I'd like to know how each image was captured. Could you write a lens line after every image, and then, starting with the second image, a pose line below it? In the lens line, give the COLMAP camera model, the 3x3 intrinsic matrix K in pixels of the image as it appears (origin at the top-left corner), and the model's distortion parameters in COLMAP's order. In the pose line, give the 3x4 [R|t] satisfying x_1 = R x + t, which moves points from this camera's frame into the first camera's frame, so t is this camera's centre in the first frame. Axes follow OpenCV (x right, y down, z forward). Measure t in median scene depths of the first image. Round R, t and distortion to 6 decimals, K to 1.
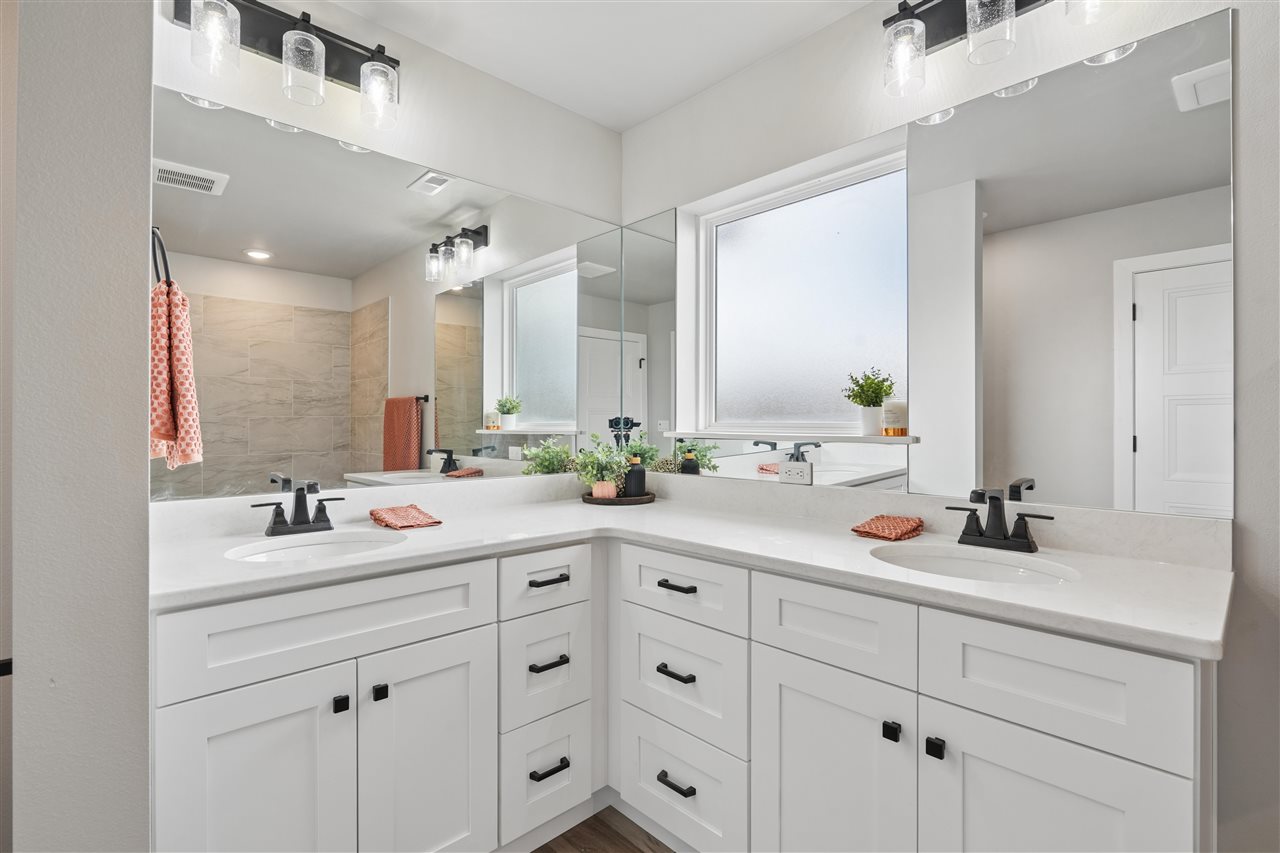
lens RADIAL K [[587.9, 0, 639.2], [0, 587.9, 420.7], [0, 0, 1]] dist [-0.015793, 0.000687]
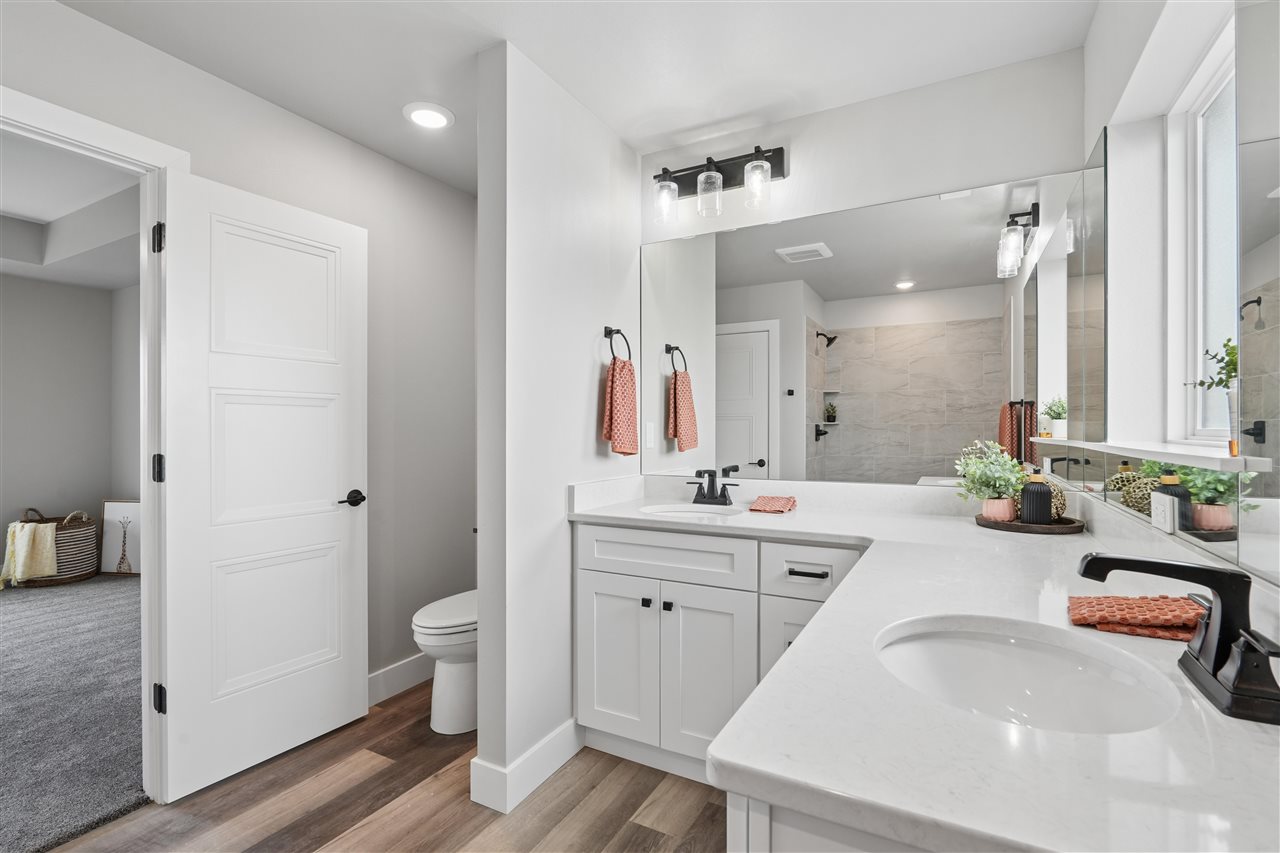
lens RADIAL K [[587.9, 0, 638.7], [0, 587.9, 426.1], [0, 0, 1]] dist [-0.015793, 0.000687]
pose [[0.301211, -0.005702, -0.953540, 0.585587], [0.006200, 0.999973, -0.004021, -0.002368], [0.953537, -0.004701, 0.301238, 0.266280]]
